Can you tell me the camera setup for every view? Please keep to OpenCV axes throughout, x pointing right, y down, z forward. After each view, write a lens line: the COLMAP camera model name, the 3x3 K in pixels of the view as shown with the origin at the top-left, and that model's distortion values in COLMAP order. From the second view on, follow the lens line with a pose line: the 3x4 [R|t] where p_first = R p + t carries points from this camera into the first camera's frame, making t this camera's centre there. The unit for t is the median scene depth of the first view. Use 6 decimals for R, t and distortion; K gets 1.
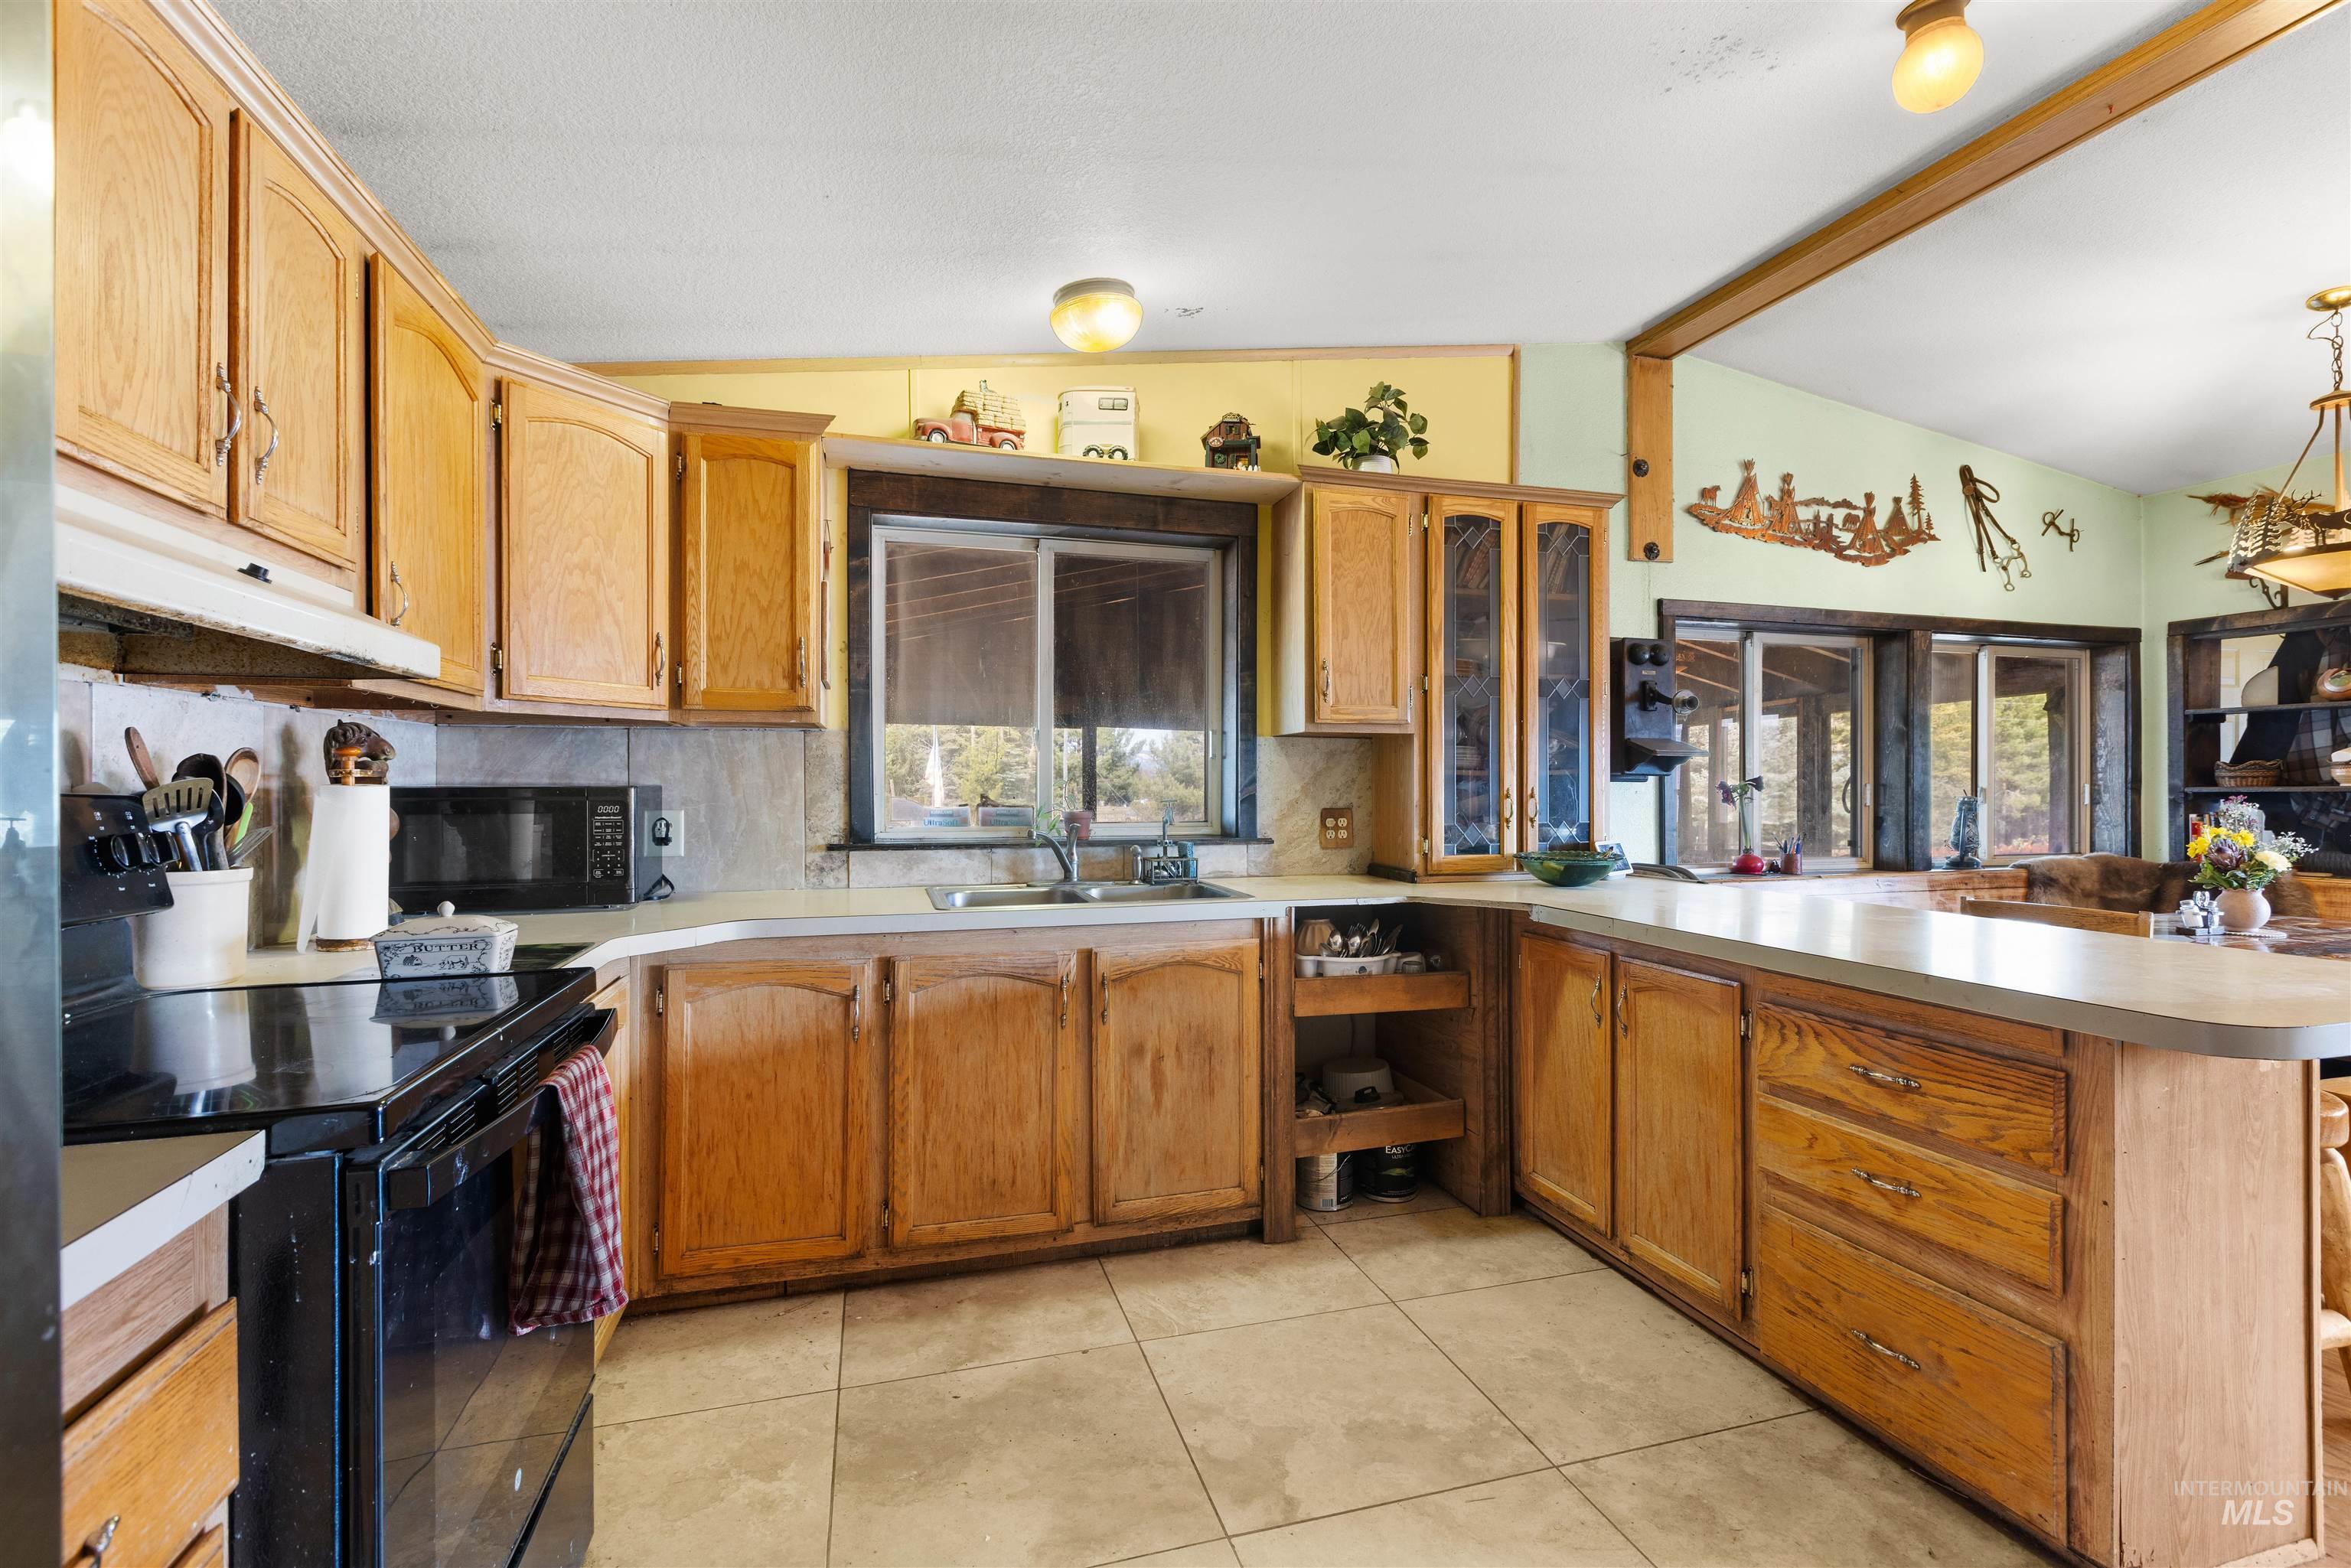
lens RADIAL K [[1031.1, 0, 1179.2], [0, 1031.1, 777.6], [0, 0, 1]] dist [-0.000547, -0.000243]
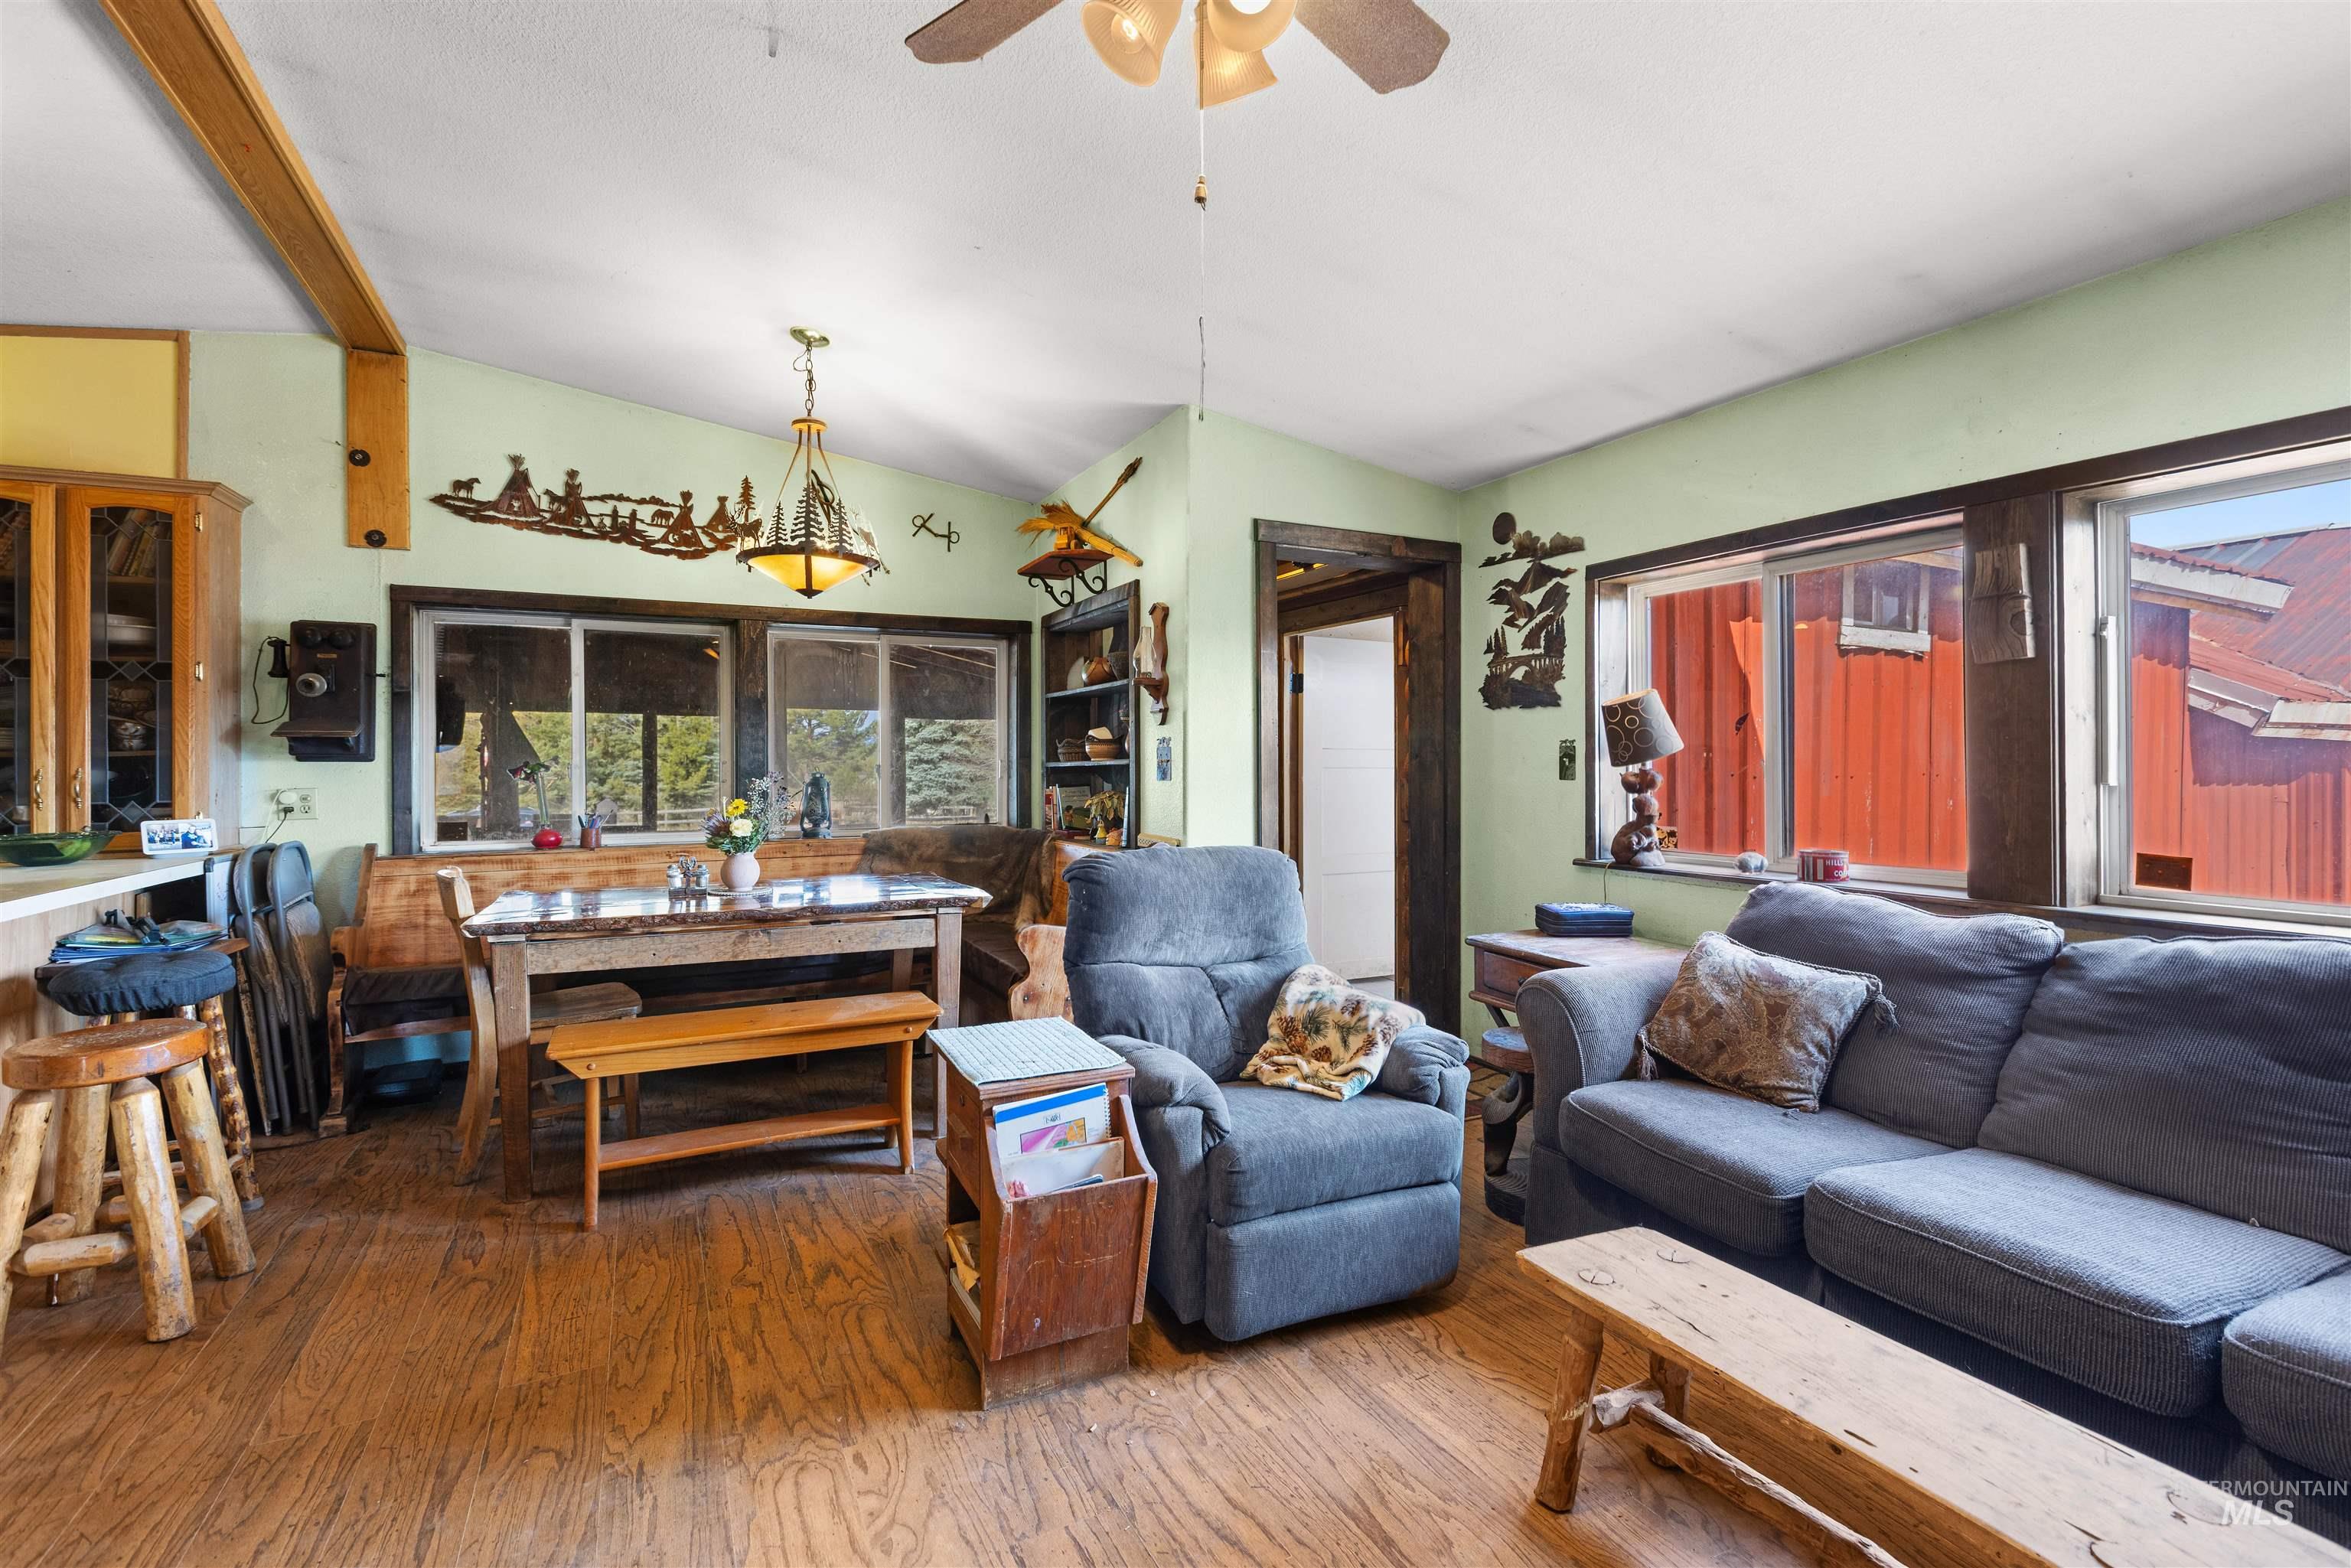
lens RADIAL K [[1031.1, 0, 1165.9], [0, 1031.1, 753.6], [0, 0, 1]] dist [-0.000547, -0.000243]
pose [[0.981134, -0.006551, 0.193219, 0.981025], [0.007301, 0.999968, -0.003169, 0.005230], [-0.193192, 0.004520, 0.981151, -0.159755]]
